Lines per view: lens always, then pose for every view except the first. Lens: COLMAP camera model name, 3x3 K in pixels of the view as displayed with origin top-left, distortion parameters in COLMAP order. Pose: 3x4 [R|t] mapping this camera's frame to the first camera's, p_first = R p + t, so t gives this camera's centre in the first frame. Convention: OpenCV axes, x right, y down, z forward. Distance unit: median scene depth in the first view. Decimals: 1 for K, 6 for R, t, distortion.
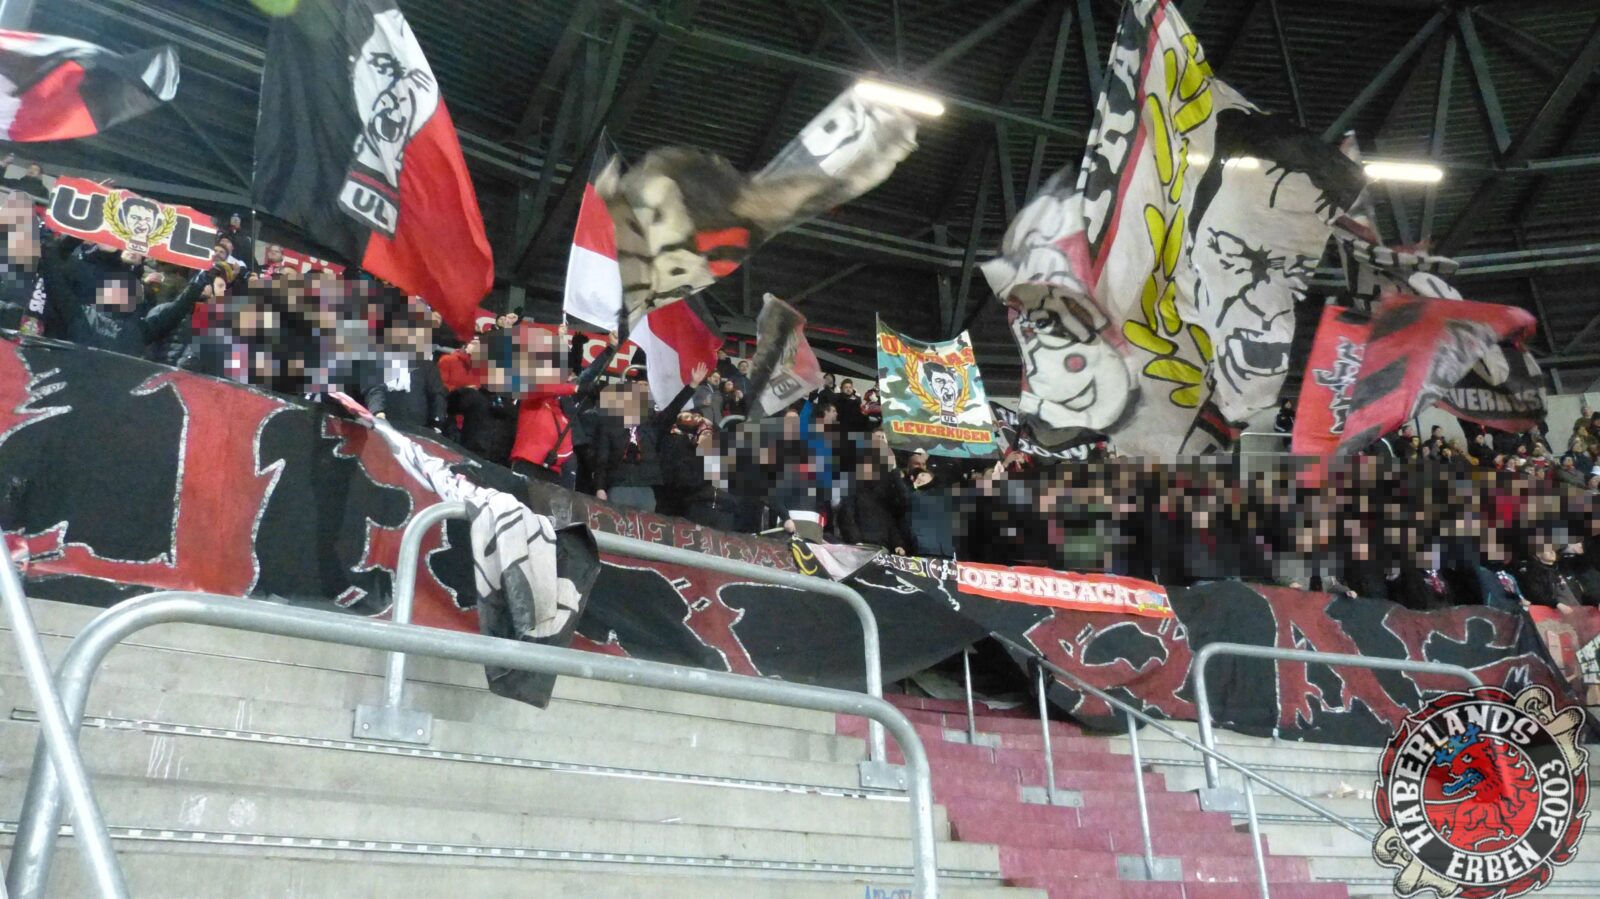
lens RADIAL K [[1219.1, 0, 800.0], [0, 1219.1, 449.5], [0, 0, 1]] dist [-0.038192, 0.002909]
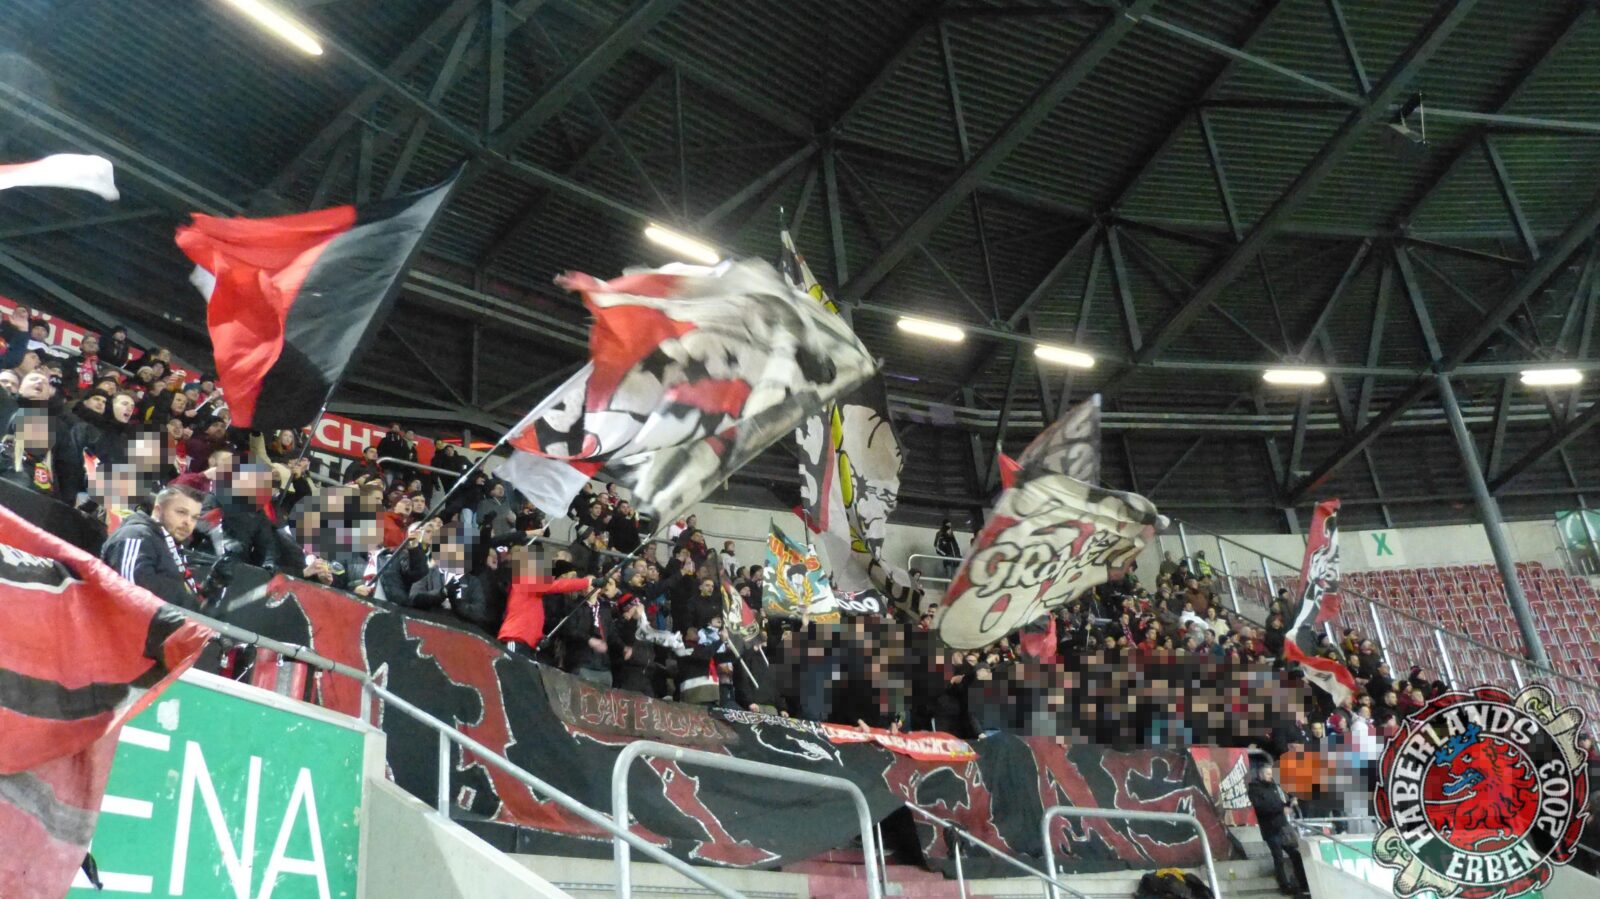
lens RADIAL K [[1204.2, 0, 815.8], [0, 1204.2, 458.6], [0, 0, 1]] dist [-0.026623, 0.005338]
pose [[0.933659, 0.092727, 0.345952, -0.267745], [-0.082059, 0.995593, -0.045391, -0.095239], [-0.348636, 0.013991, 0.937154, -0.093097]]
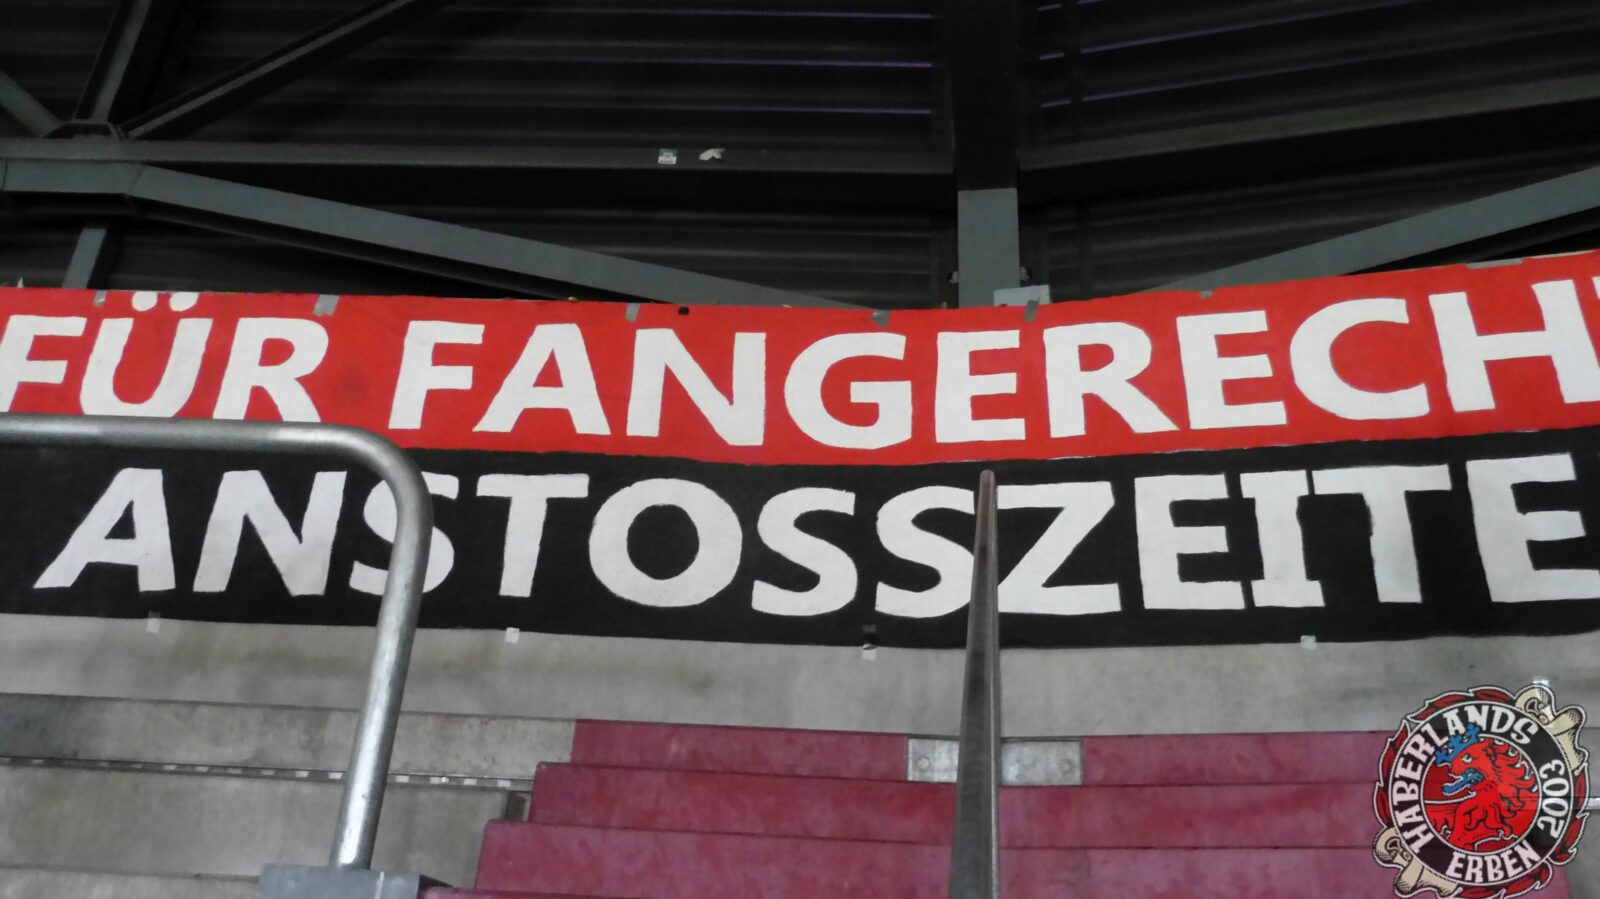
lens RADIAL K [[1219.1, 0, 800.0], [0, 1219.1, 449.5], [0, 0, 1]] dist [-0.038192, 0.002909]
pose [[0.776429, -0.205405, -0.595791, -0.245403], [0.193554, 0.977423, -0.084739, -0.134008], [0.599746, -0.049524, 0.798656, 1.616354]]
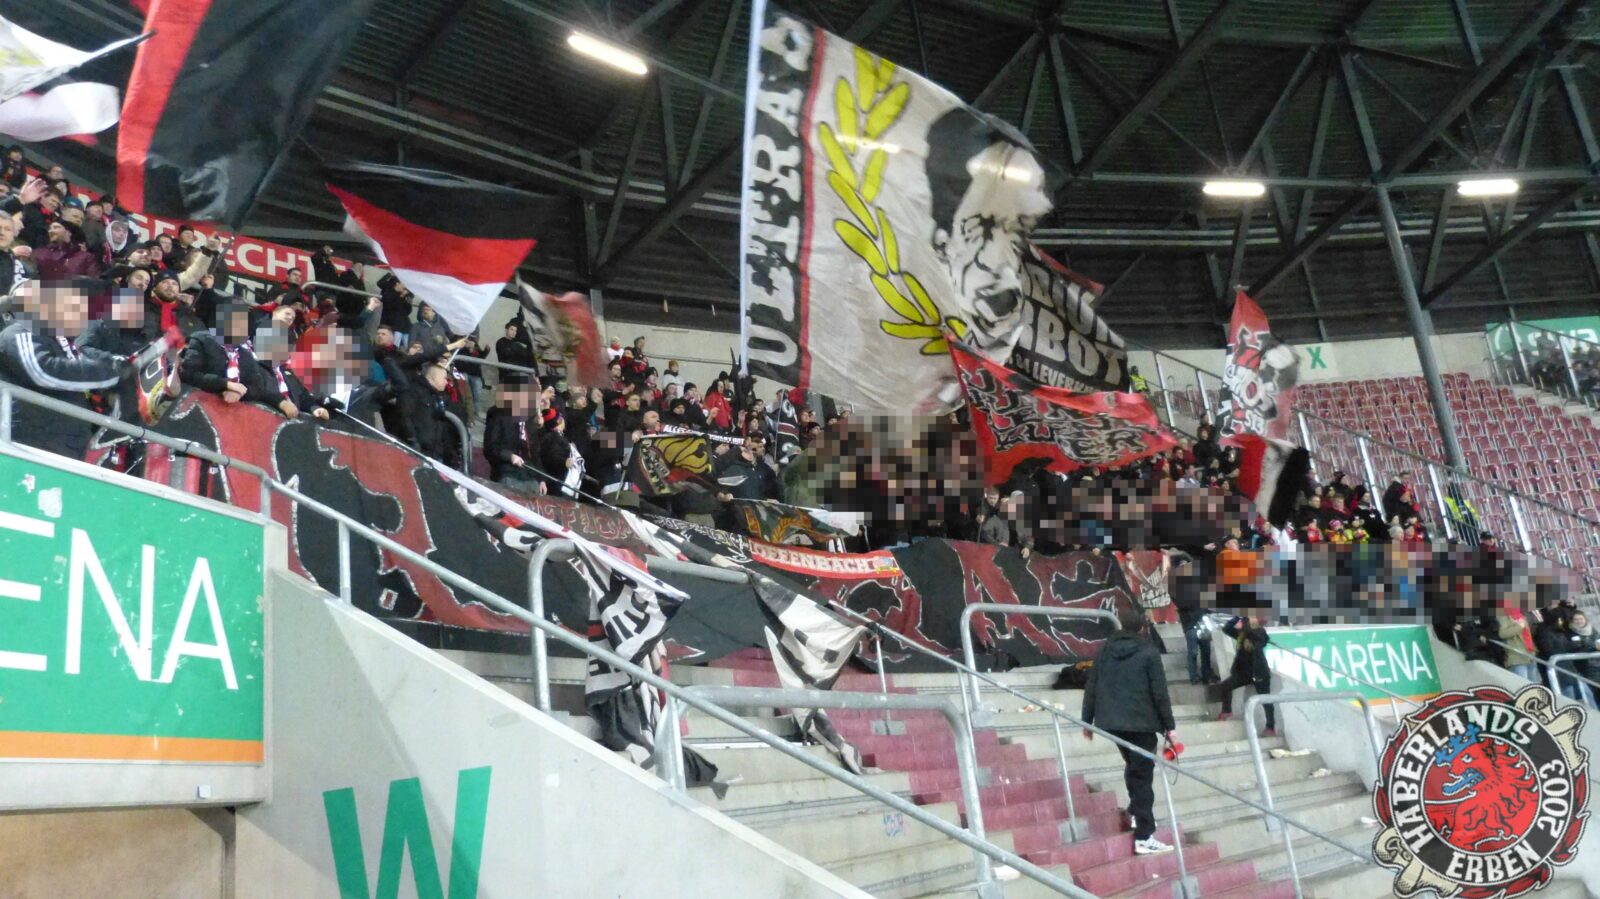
lens RADIAL K [[1205.3, 0, 811.5], [0, 1205.3, 453.0], [0, 0, 1]] dist [-0.031932, 0.013649]
pose [[0.920930, 0.026269, 0.388841, -0.248538], [-0.066509, 0.993683, 0.090390, -0.082995], [-0.384010, -0.109104, 0.916860, -0.105026]]
